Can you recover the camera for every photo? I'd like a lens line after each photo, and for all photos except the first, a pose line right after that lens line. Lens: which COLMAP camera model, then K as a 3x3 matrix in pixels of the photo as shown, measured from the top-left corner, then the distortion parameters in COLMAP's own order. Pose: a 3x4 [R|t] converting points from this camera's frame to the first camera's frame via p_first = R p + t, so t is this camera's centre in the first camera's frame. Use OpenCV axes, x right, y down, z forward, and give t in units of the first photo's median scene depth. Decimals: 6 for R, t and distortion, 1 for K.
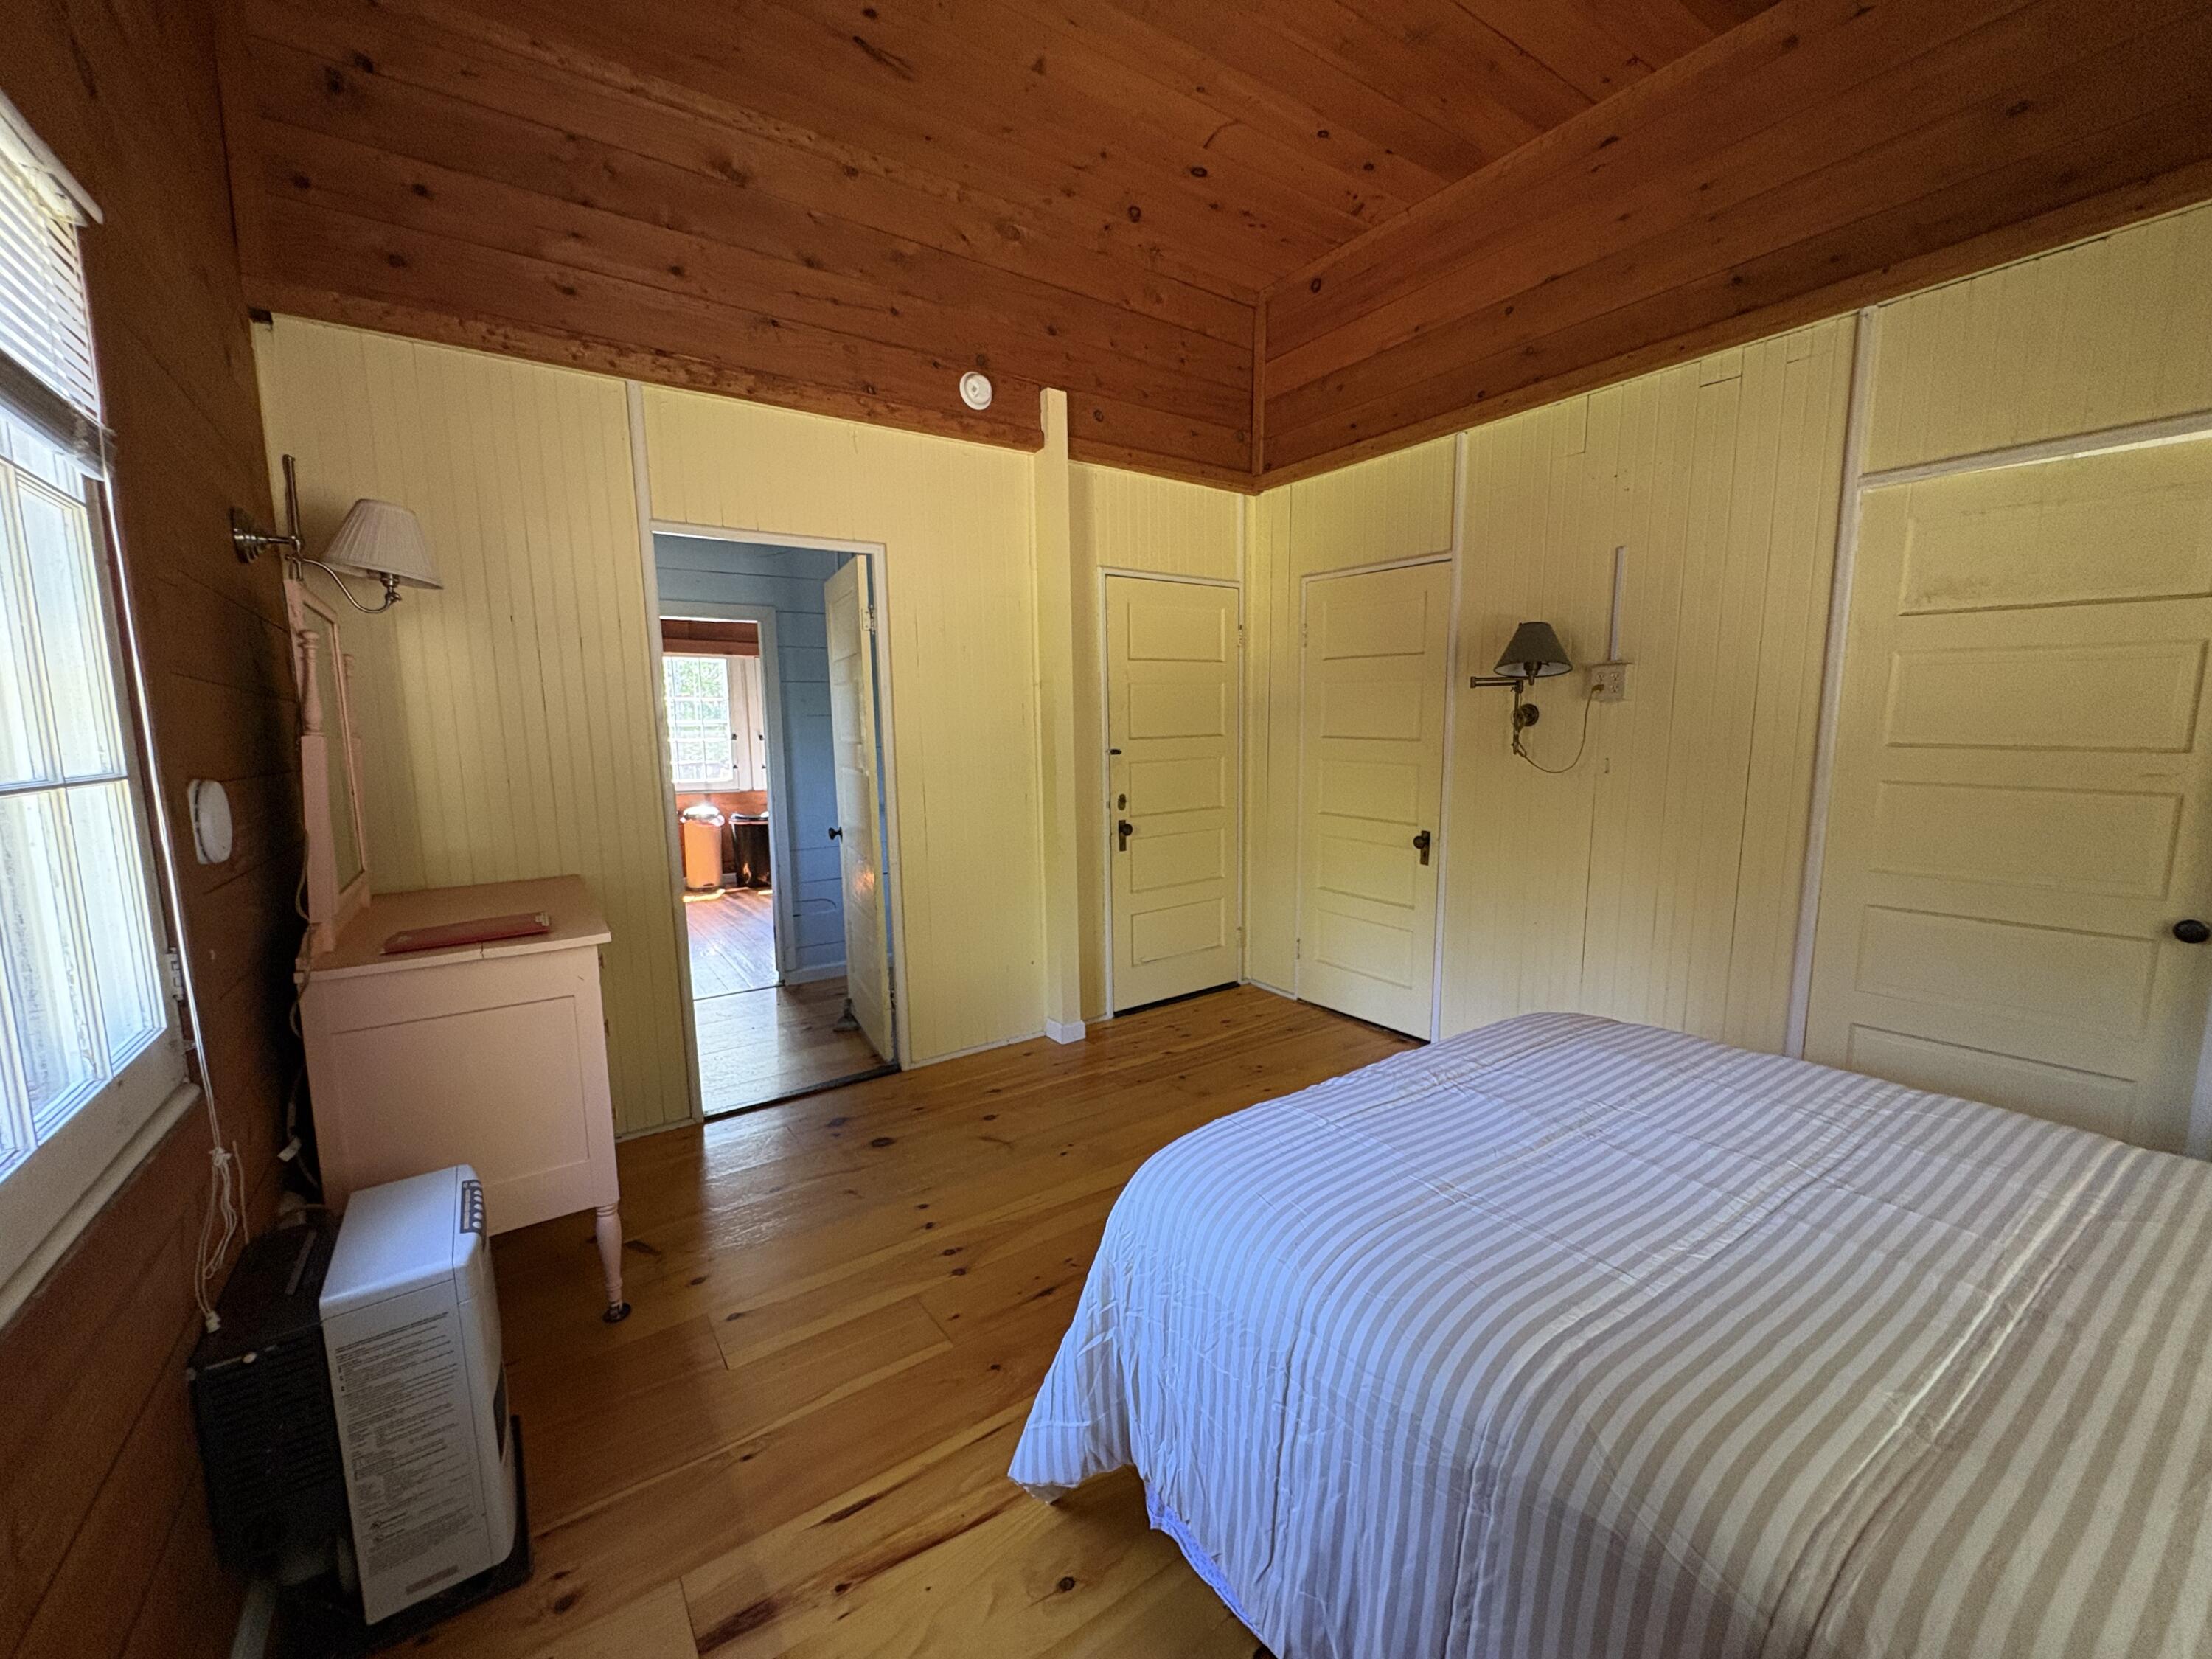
lens RADIAL K [[880.3, 0, 1100.1], [0, 880.3, 826.9], [0, 0, 1]] dist [0.000899, -0.000206]
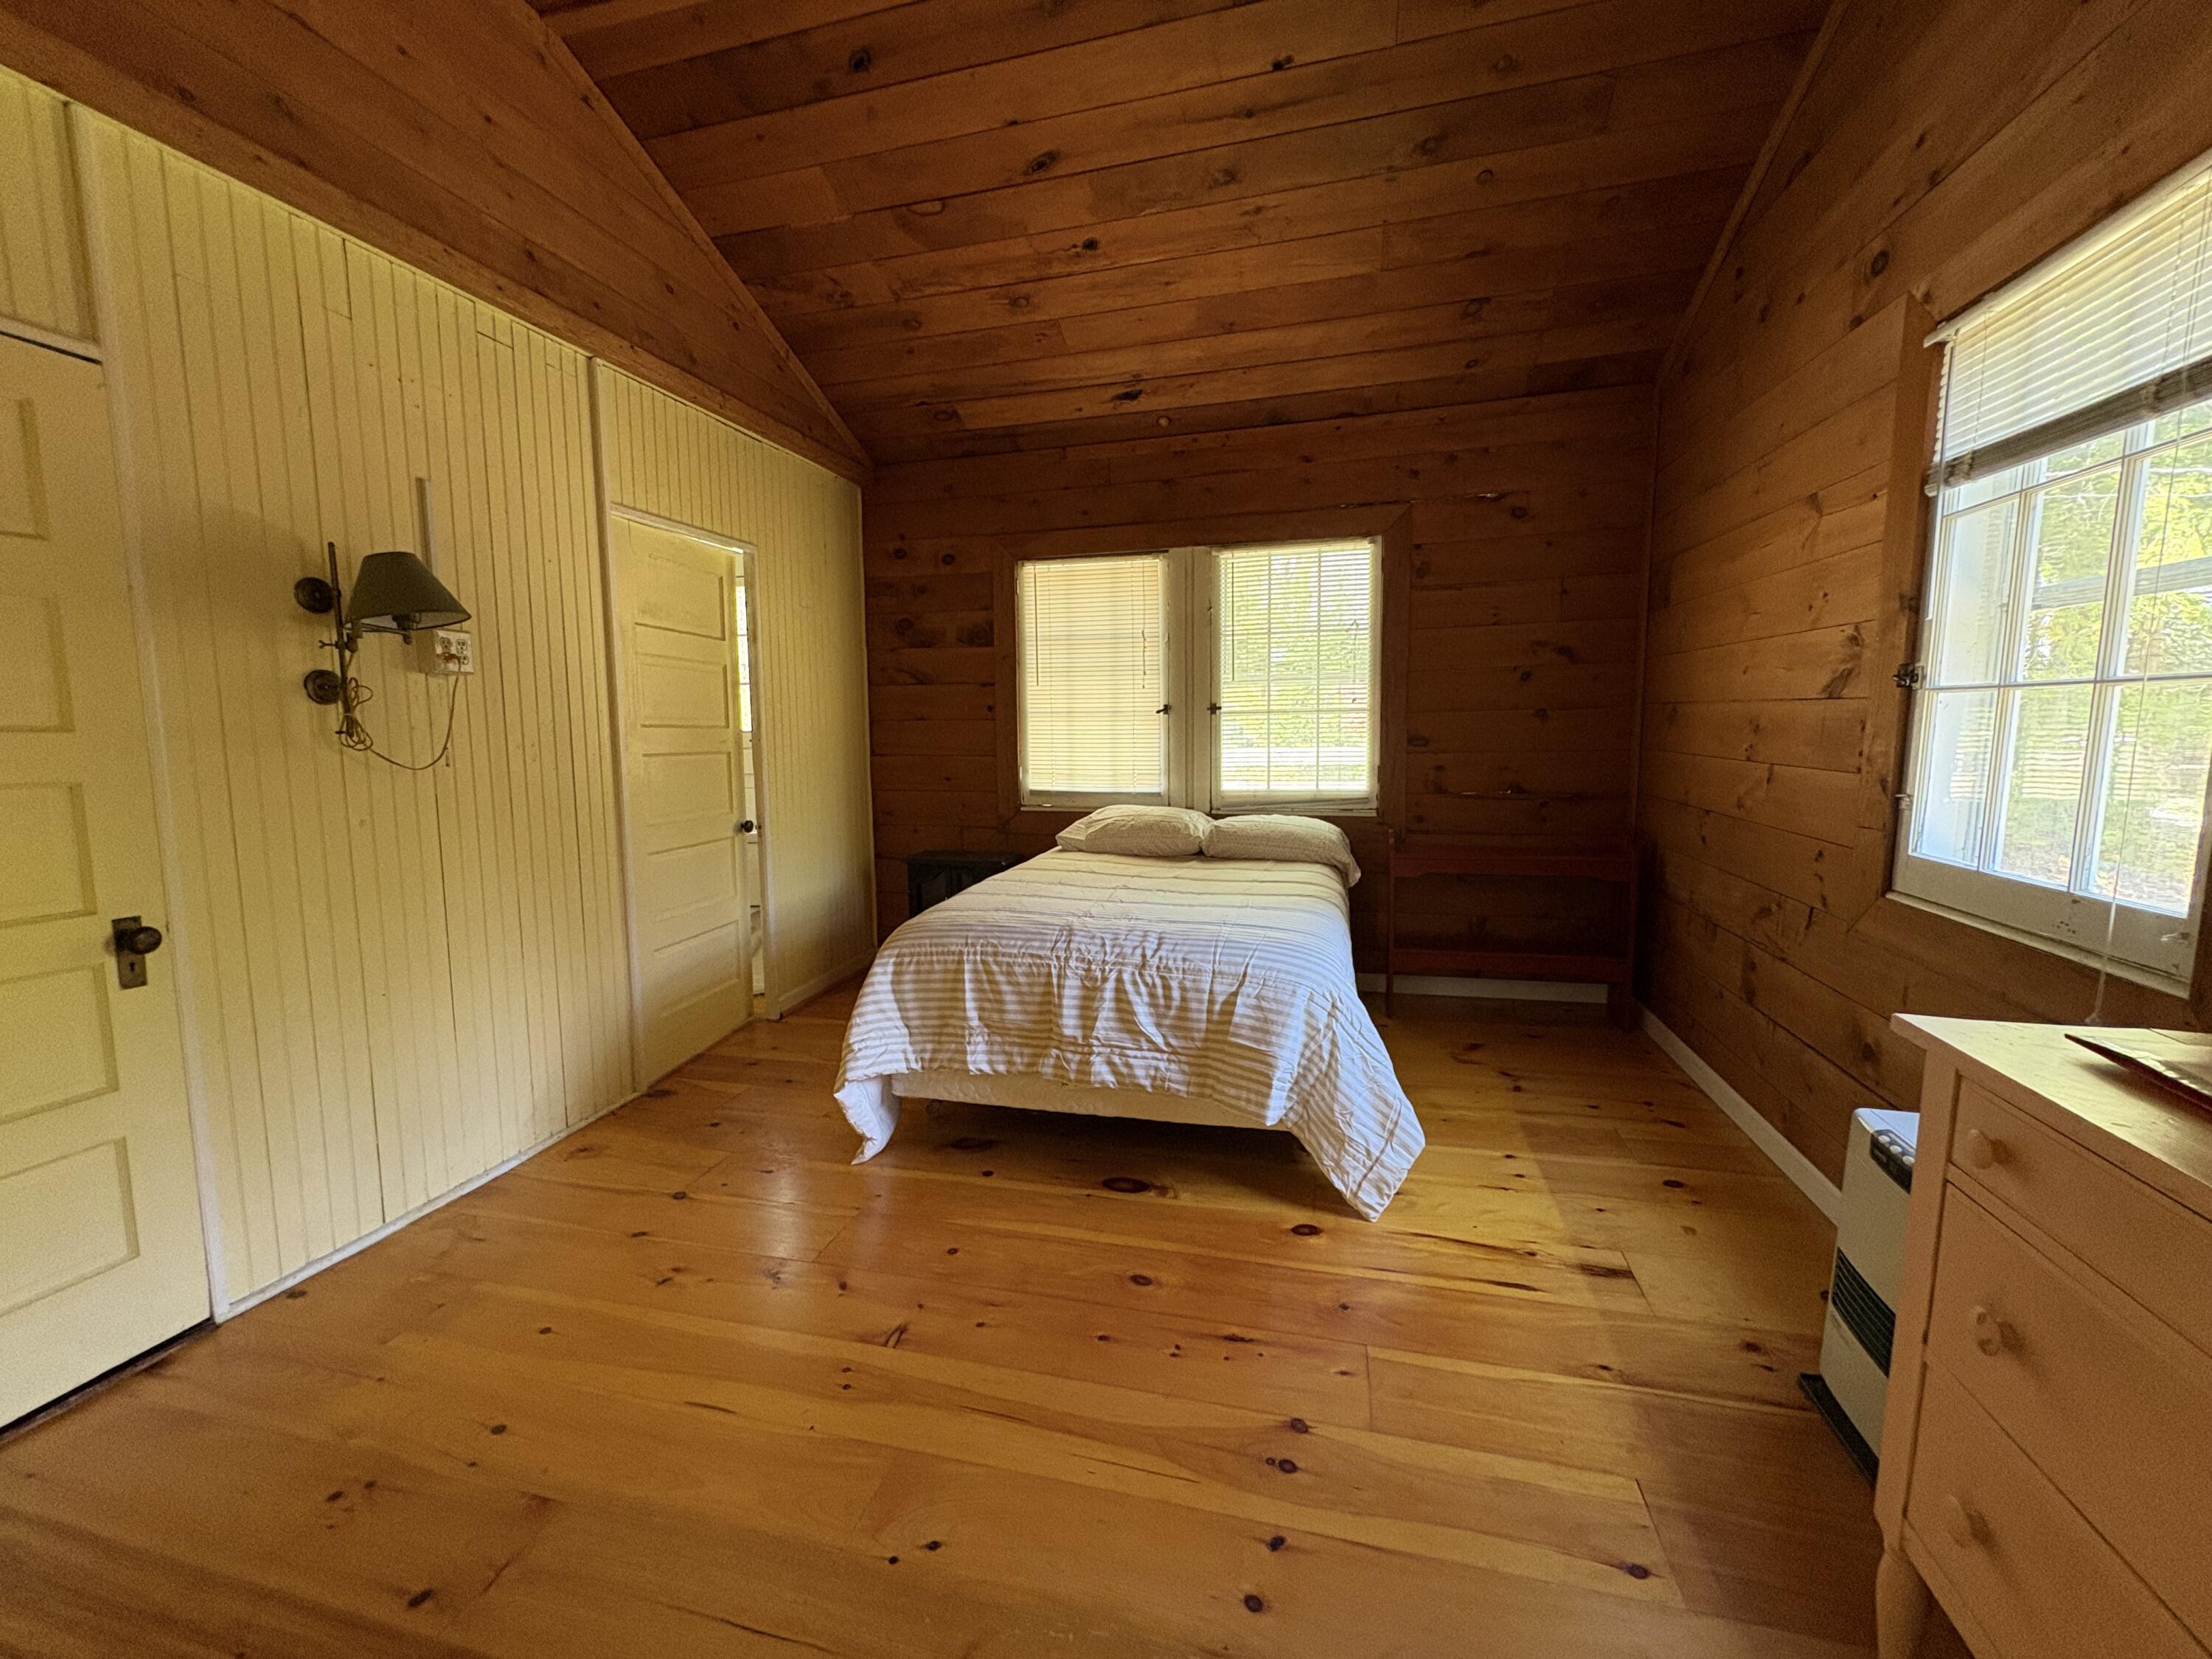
lens RADIAL K [[880.3, 0, 1106.9], [0, 880.3, 840.6], [0, 0, 1]] dist [0.000899, -0.000206]
pose [[-0.658779, -0.071820, 0.748901, -0.545786], [0.115298, 0.974036, 0.194834, -0.110065], [-0.743449, 0.214699, -0.633393, 1.434255]]
